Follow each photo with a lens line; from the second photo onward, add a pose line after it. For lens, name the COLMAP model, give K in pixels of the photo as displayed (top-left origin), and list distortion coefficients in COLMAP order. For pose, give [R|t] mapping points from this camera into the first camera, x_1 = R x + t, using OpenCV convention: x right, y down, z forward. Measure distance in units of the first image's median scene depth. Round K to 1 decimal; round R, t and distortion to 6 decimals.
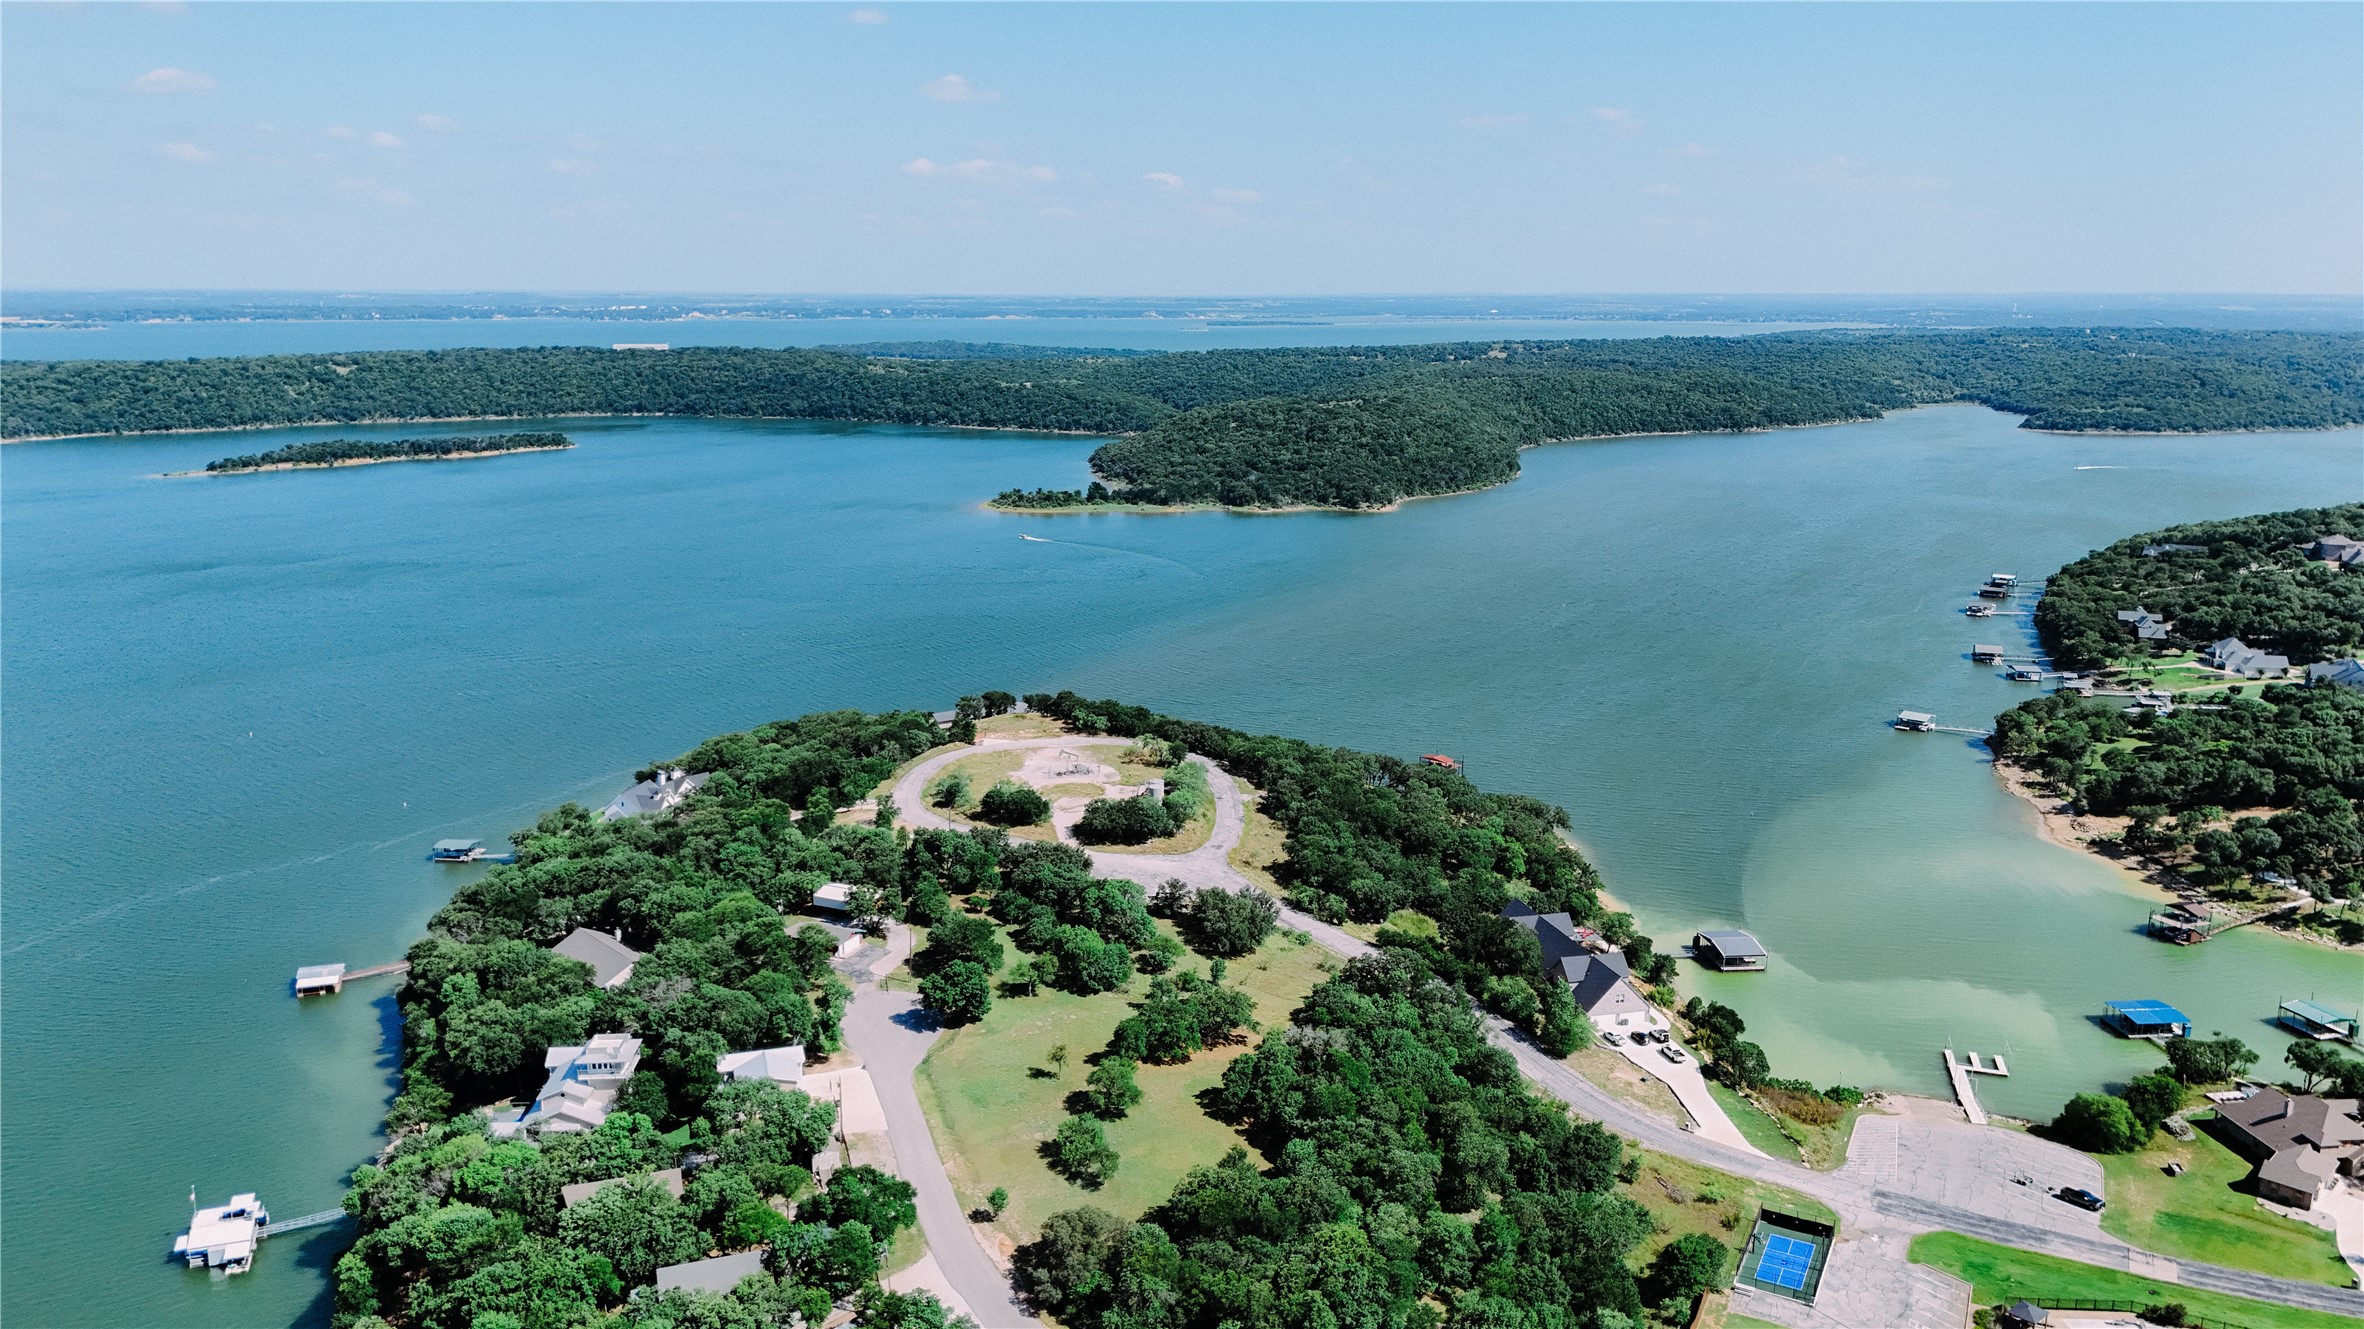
lens RADIAL K [[1740.7, 0, 1211.8], [0, 1740.7, 715.4], [0, 0, 1]] dist [0.069585, -0.074932]
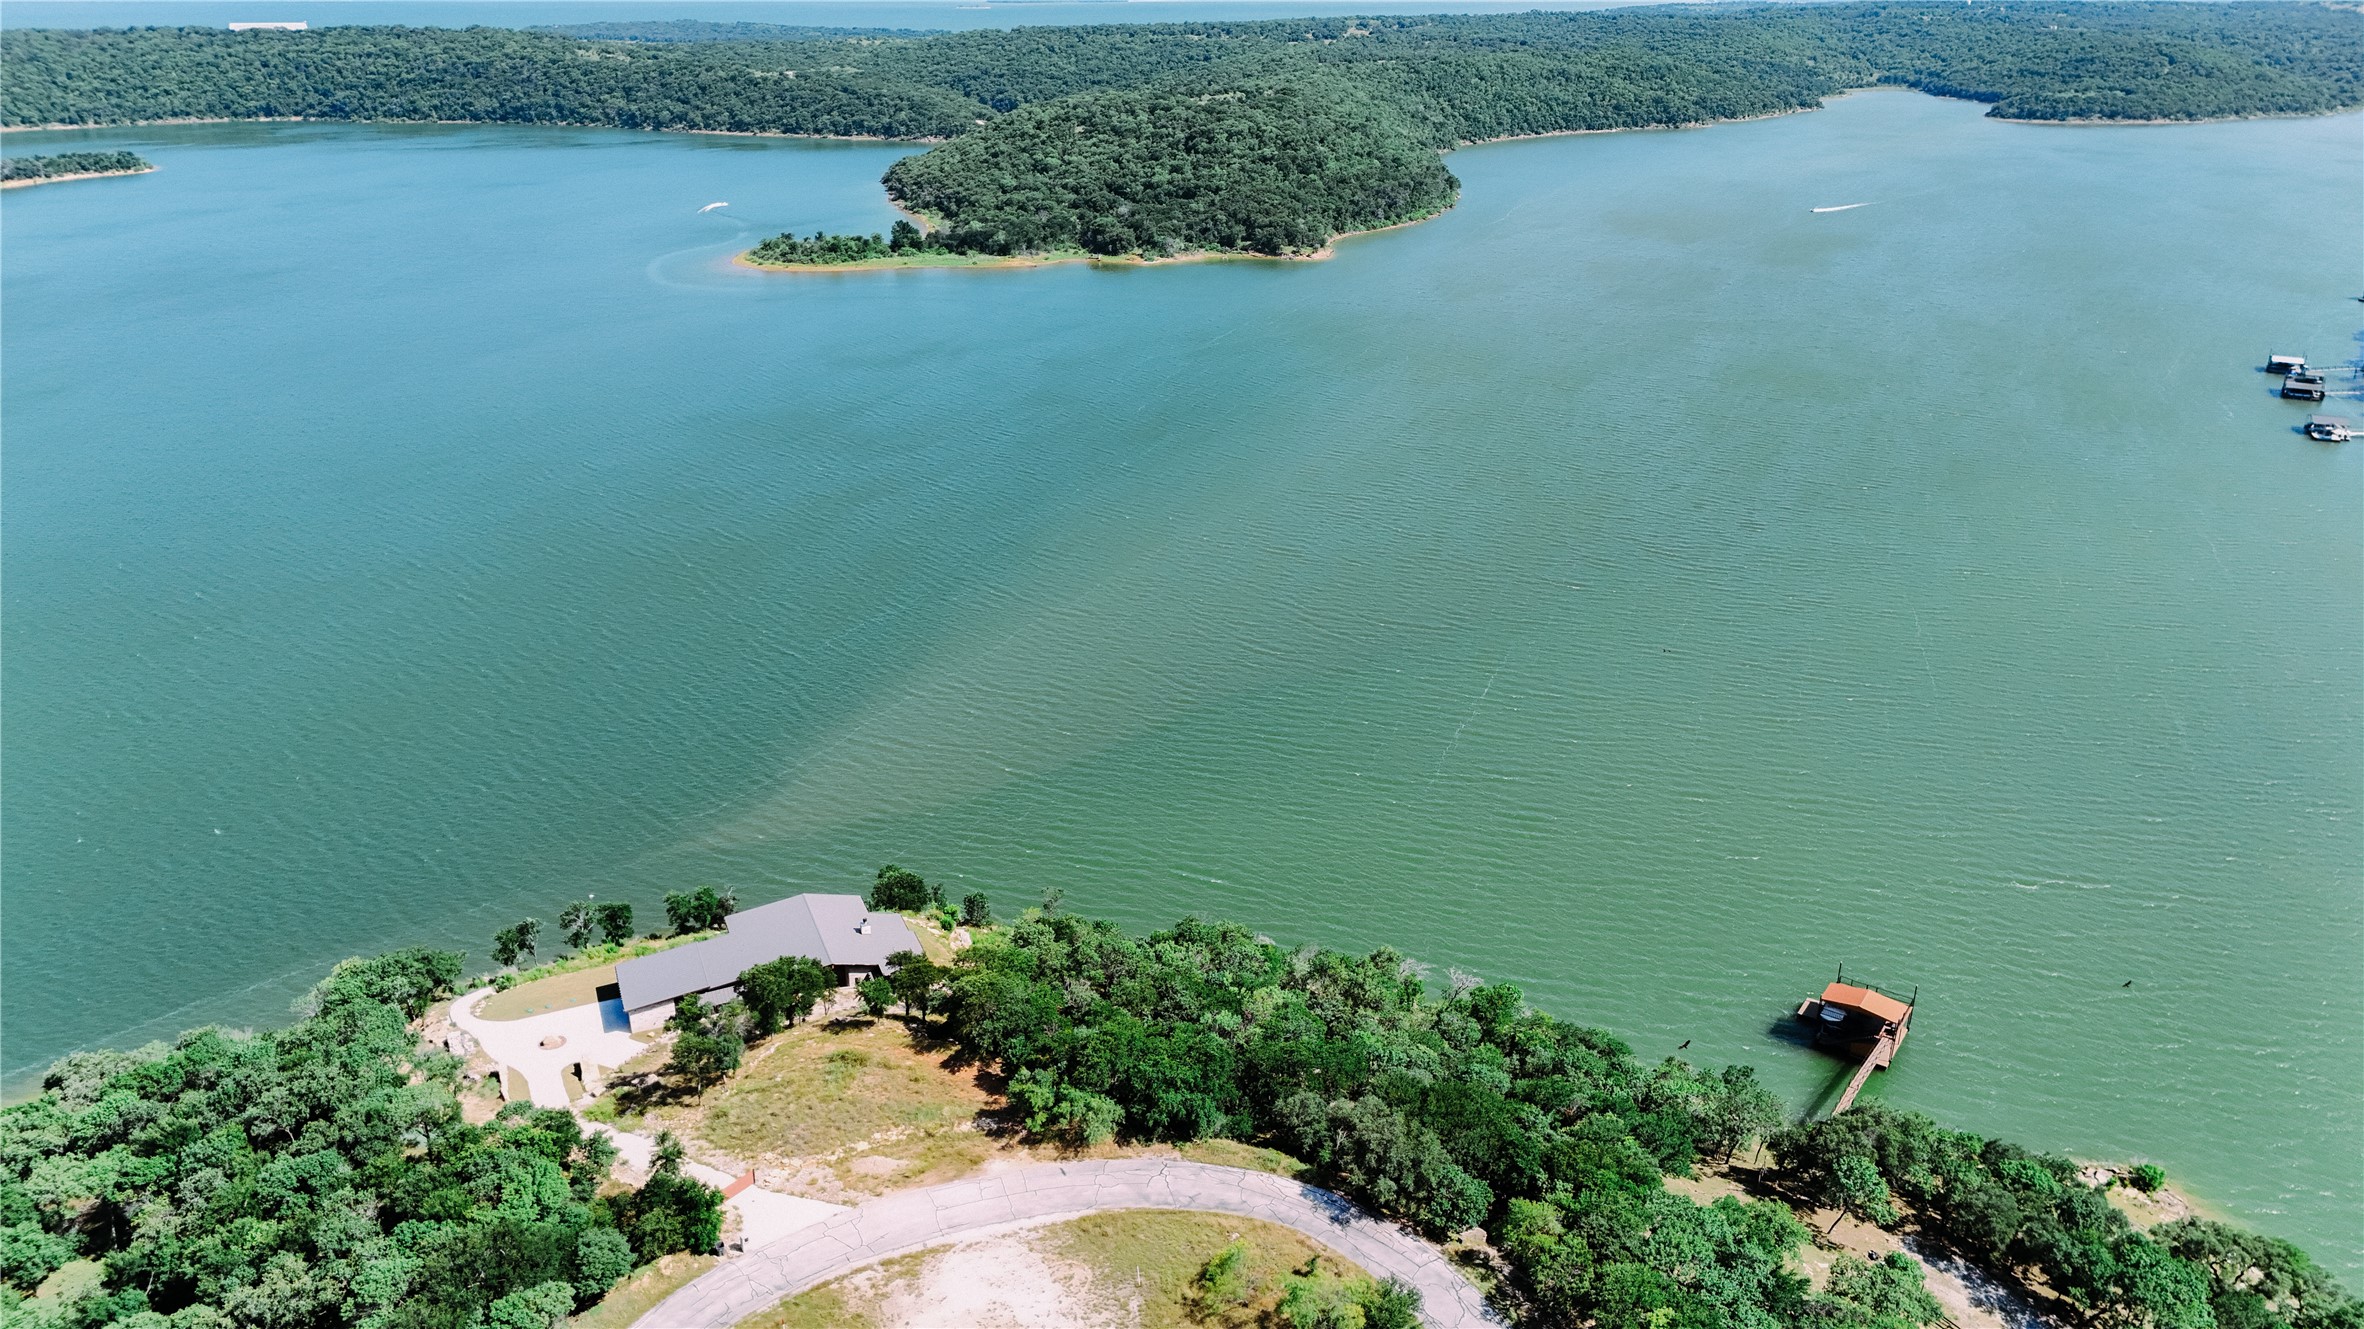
lens RADIAL K [[1740.7, 0, 1184.5], [0, 1740.7, 678.2], [0, 0, 1]] dist [0.069585, -0.074932]
pose [[0.994158, -0.043437, 0.098809, -0.020863], [0.028619, 0.988764, 0.146721, -0.035199], [-0.104072, -0.143036, 0.984231, 0.182442]]
